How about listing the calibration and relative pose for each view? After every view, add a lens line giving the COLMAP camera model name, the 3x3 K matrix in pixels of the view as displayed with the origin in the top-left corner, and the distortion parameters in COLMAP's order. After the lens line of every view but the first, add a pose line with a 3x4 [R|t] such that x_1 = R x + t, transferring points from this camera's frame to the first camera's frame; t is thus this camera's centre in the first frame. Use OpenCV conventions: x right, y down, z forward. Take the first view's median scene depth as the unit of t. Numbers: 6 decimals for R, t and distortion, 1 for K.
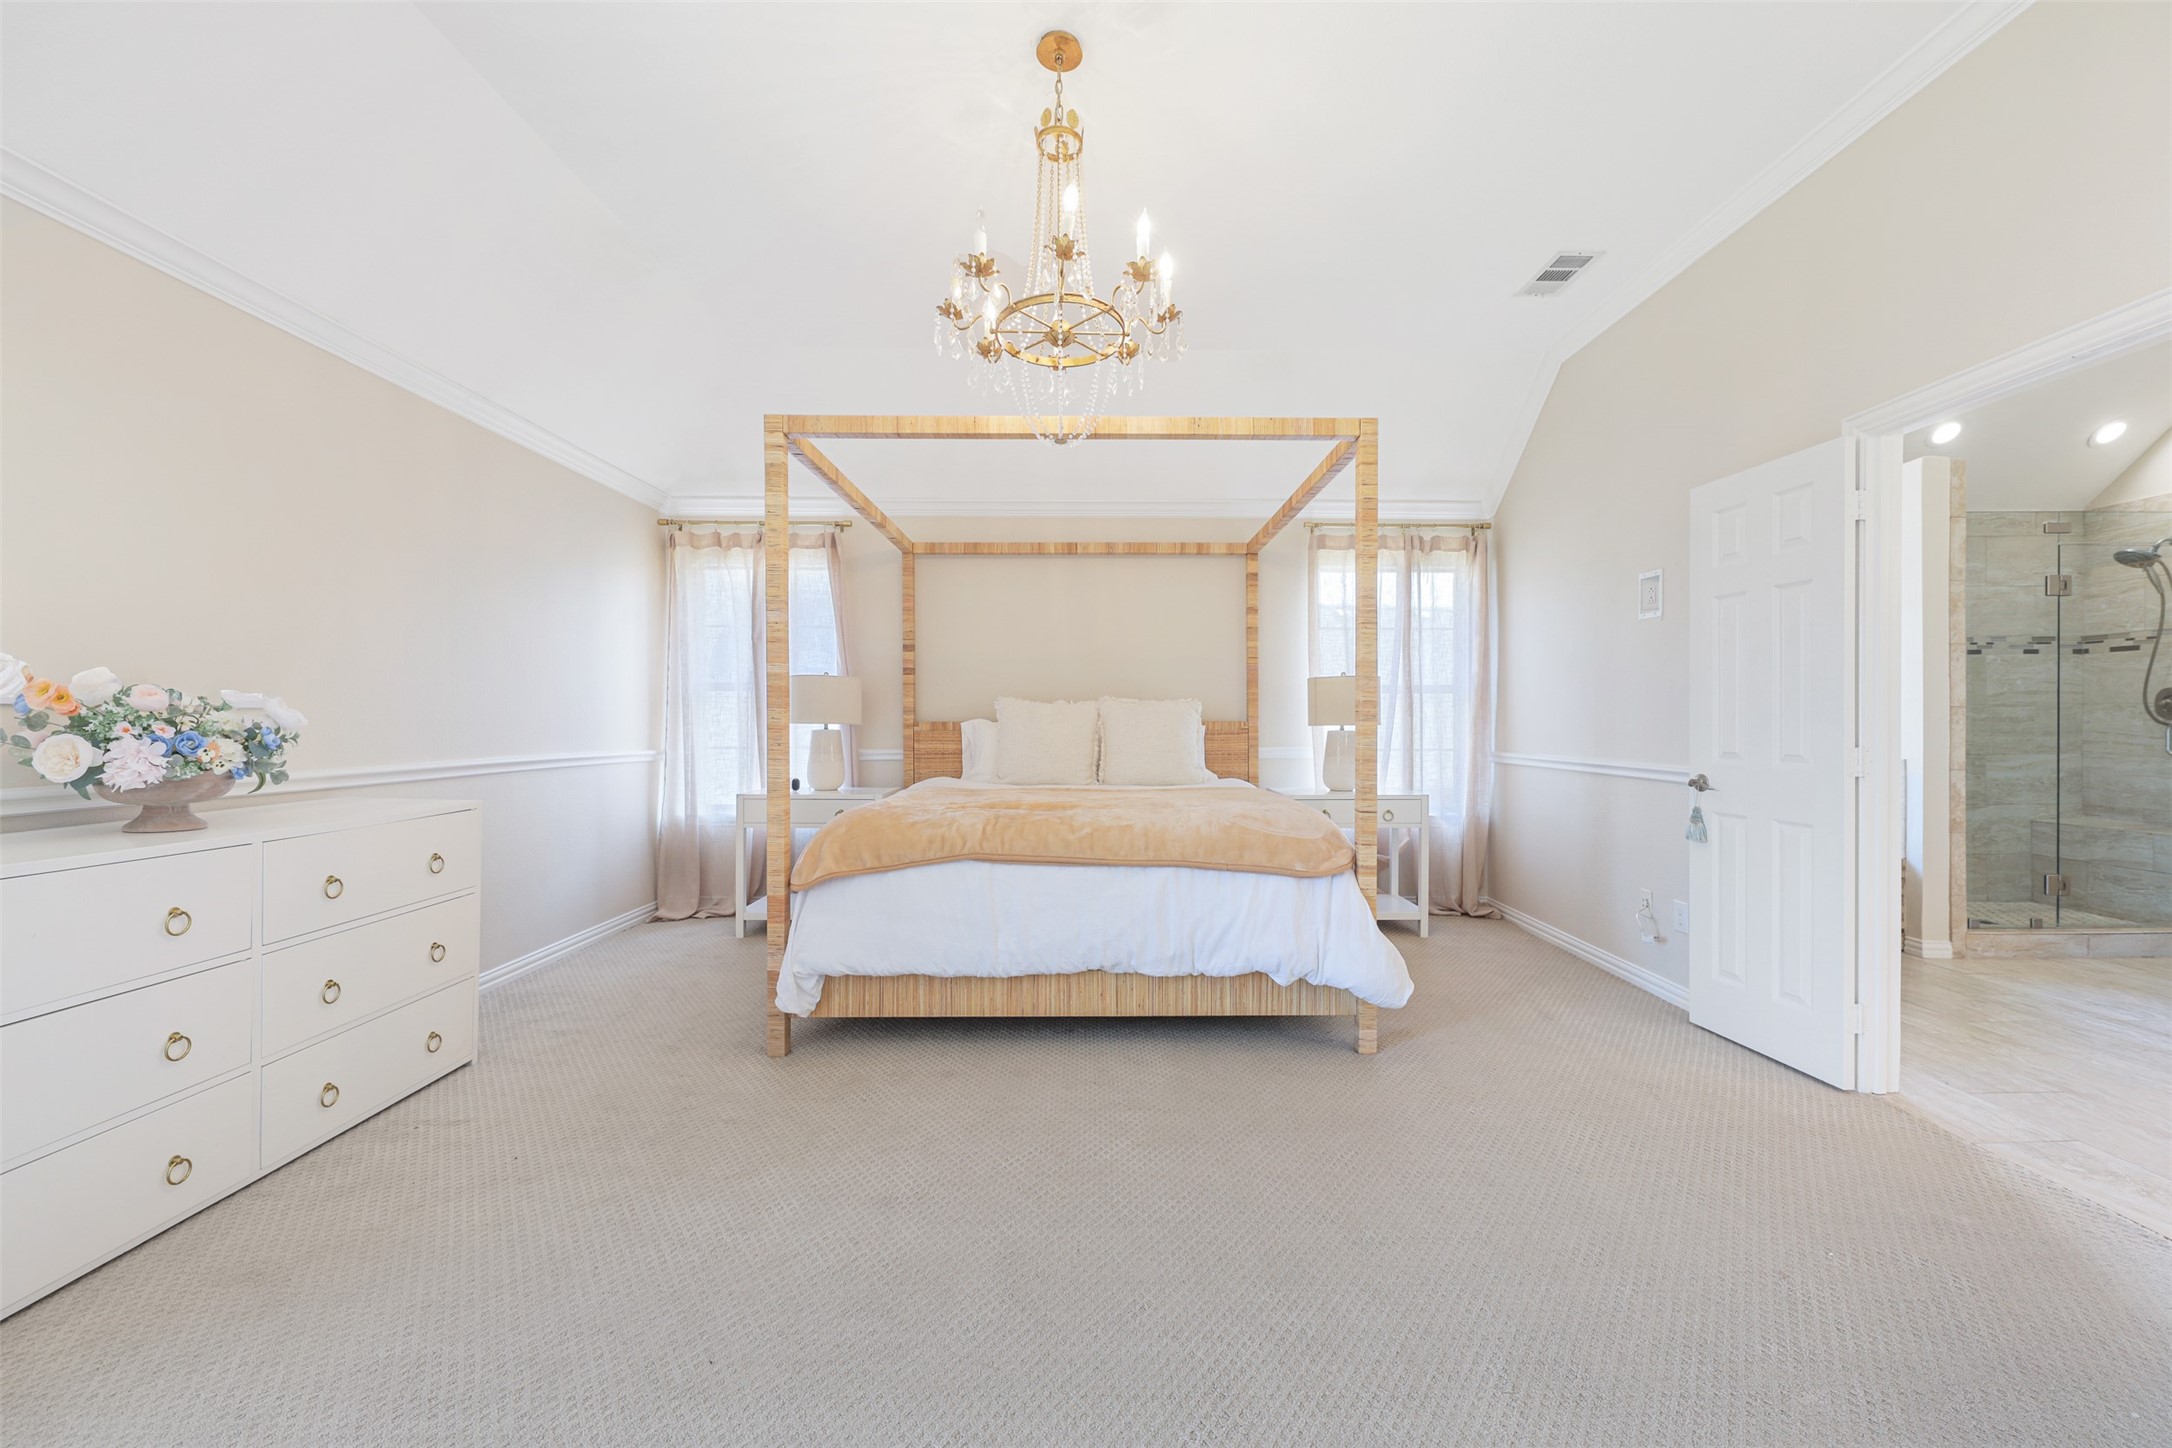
lens RADIAL K [[863.8, 0, 1086.0], [0, 863.8, 724.0], [0, 0, 1]] dist [0.003592, 0.000220]
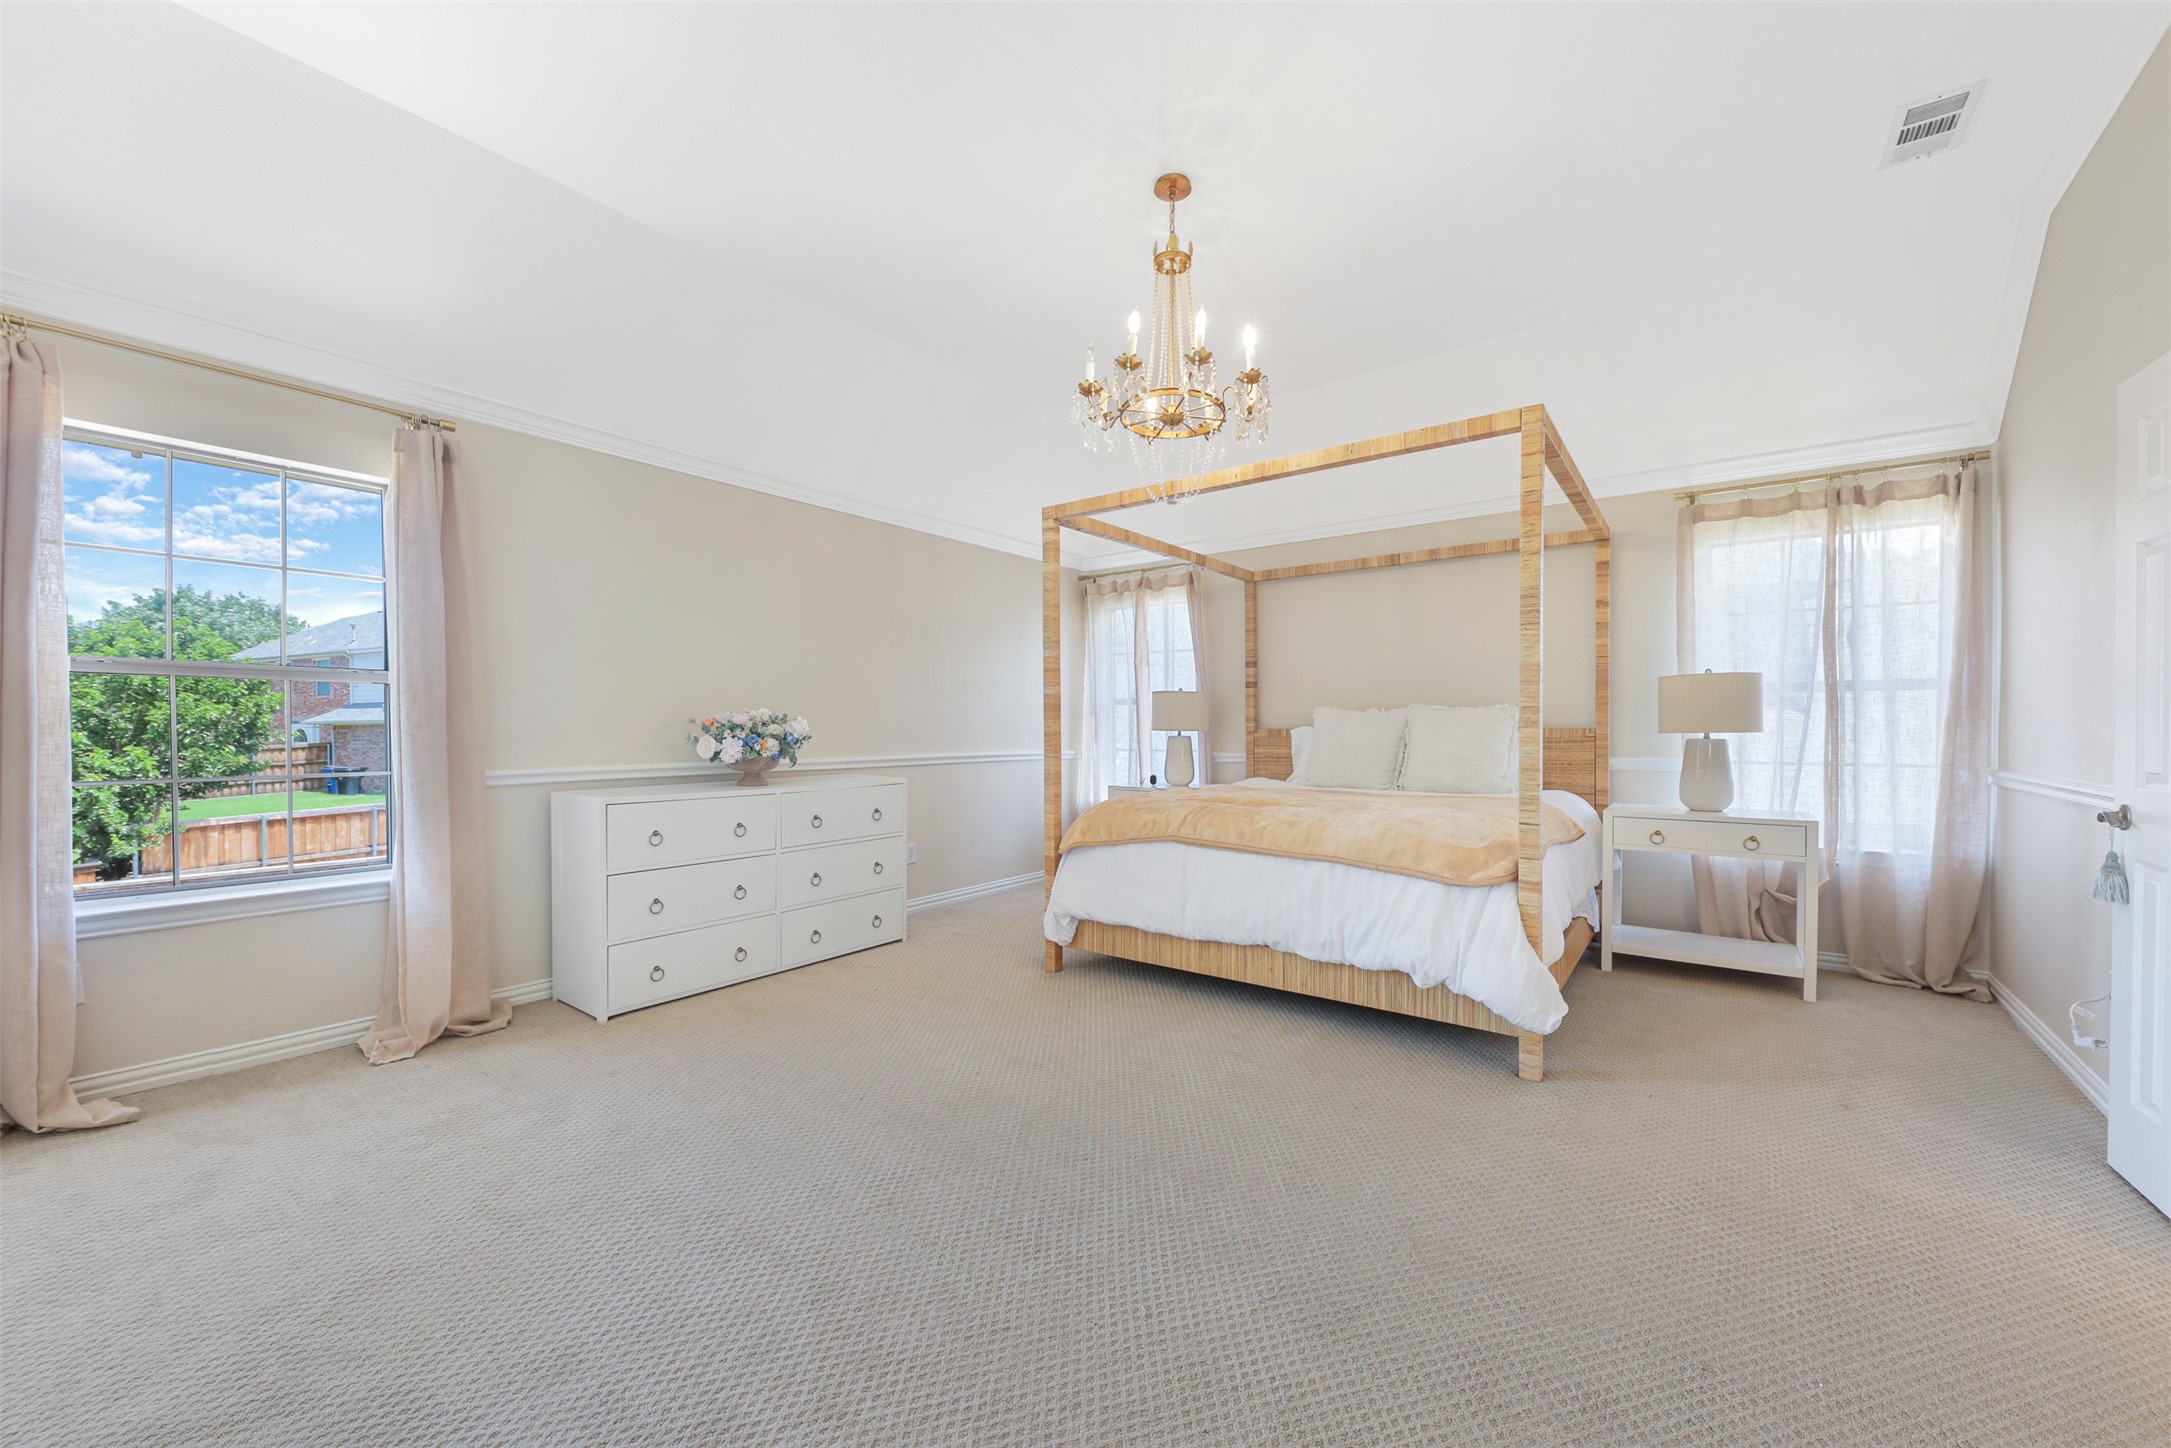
lens RADIAL K [[844.4, 0, 1081.2], [0, 844.4, 734.2], [0, 0, 1]] dist [0.000186, -0.000043]
pose [[0.785264, 0.002532, -0.619156, 0.508079], [-0.000483, 0.999994, 0.003476, 0.000738], [0.619161, -0.002430, 0.785260, -0.026420]]
